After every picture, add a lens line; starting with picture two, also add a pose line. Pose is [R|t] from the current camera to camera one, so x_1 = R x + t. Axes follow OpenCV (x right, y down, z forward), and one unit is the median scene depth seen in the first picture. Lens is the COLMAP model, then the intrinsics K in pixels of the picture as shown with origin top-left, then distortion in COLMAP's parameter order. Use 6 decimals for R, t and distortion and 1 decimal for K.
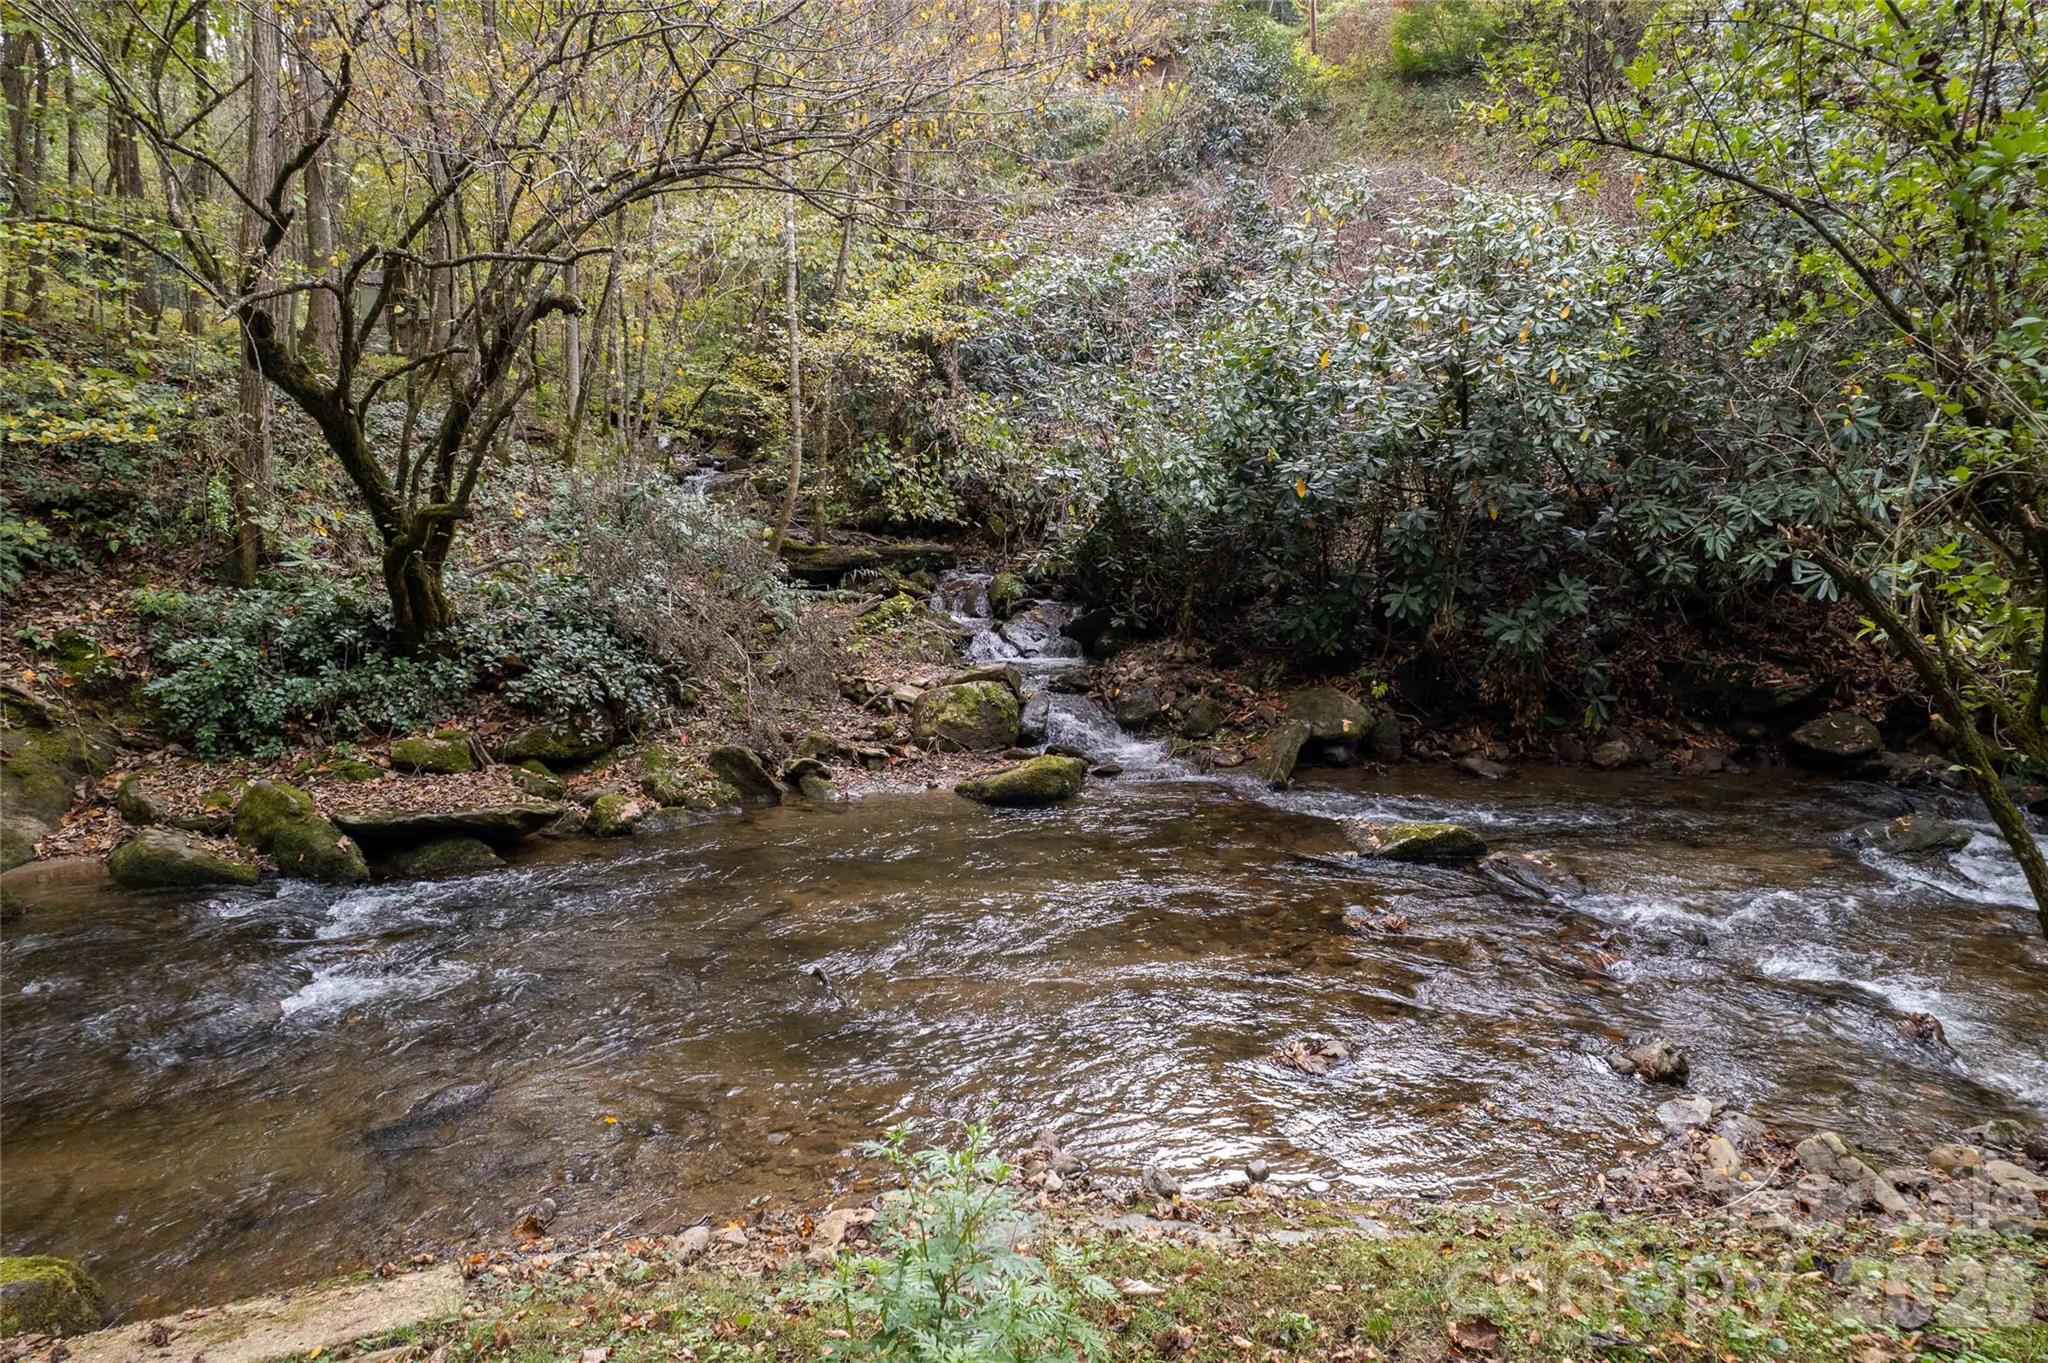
lens RADIAL K [[1376.1, 0, 1030.2], [0, 1376.1, 674.4], [0, 0, 1]] dist [0.000876, 0.001911]
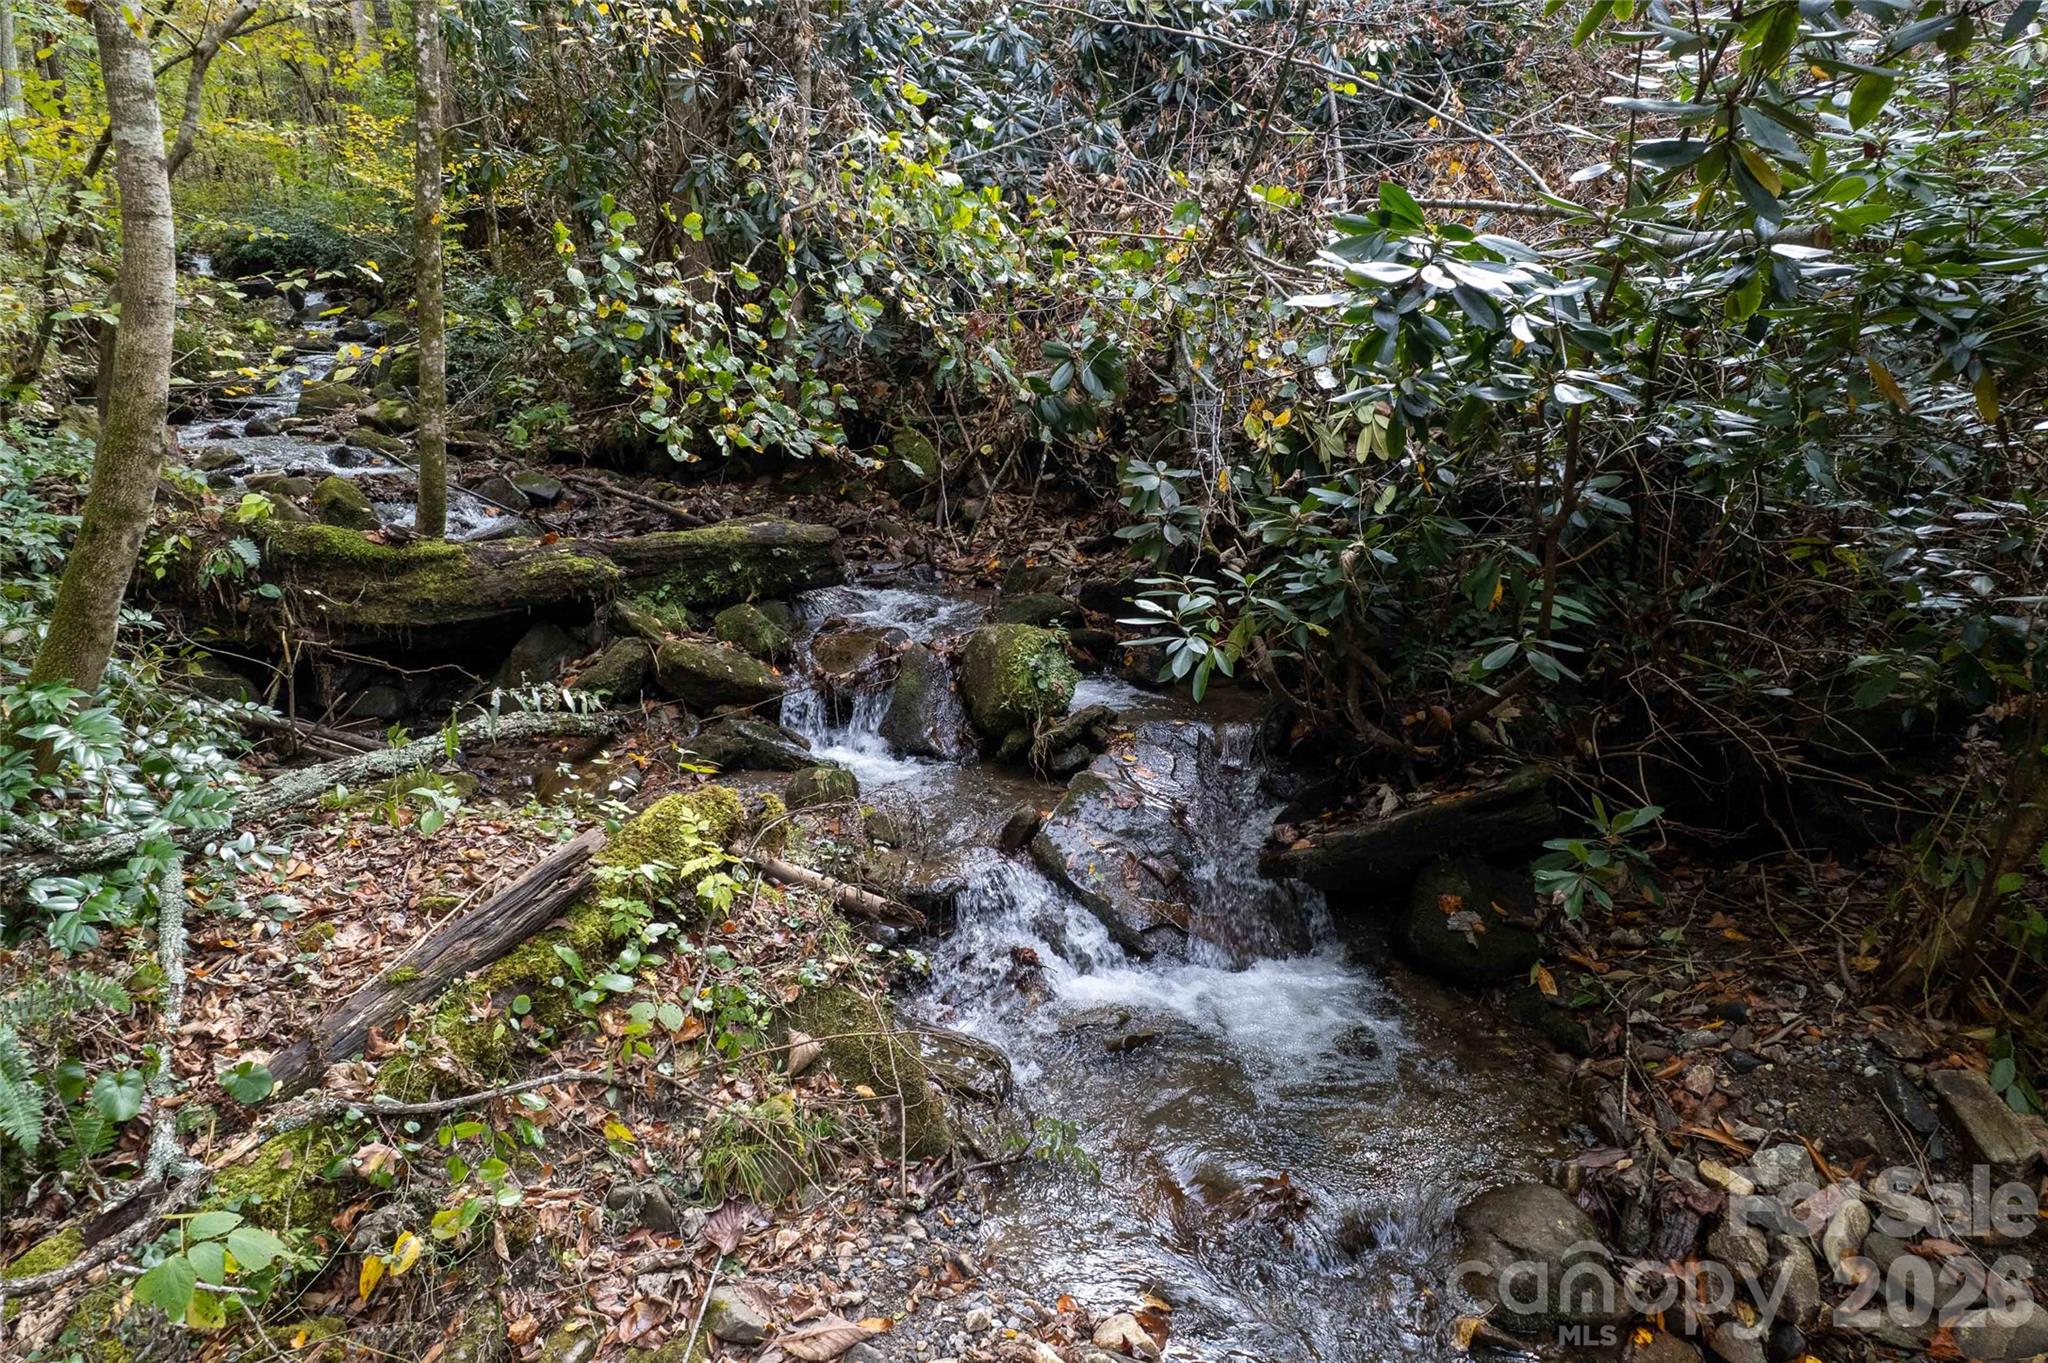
lens RADIAL K [[1376.1, 0, 1012.7], [0, 1376.1, 674.9], [0, 0, 1]] dist [0.000876, 0.001911]
pose [[0.991217, -0.032107, 0.128286, -0.058149], [0.021931, 0.996556, 0.079964, -0.083828], [-0.130412, -0.076448, 0.988508, 0.647508]]
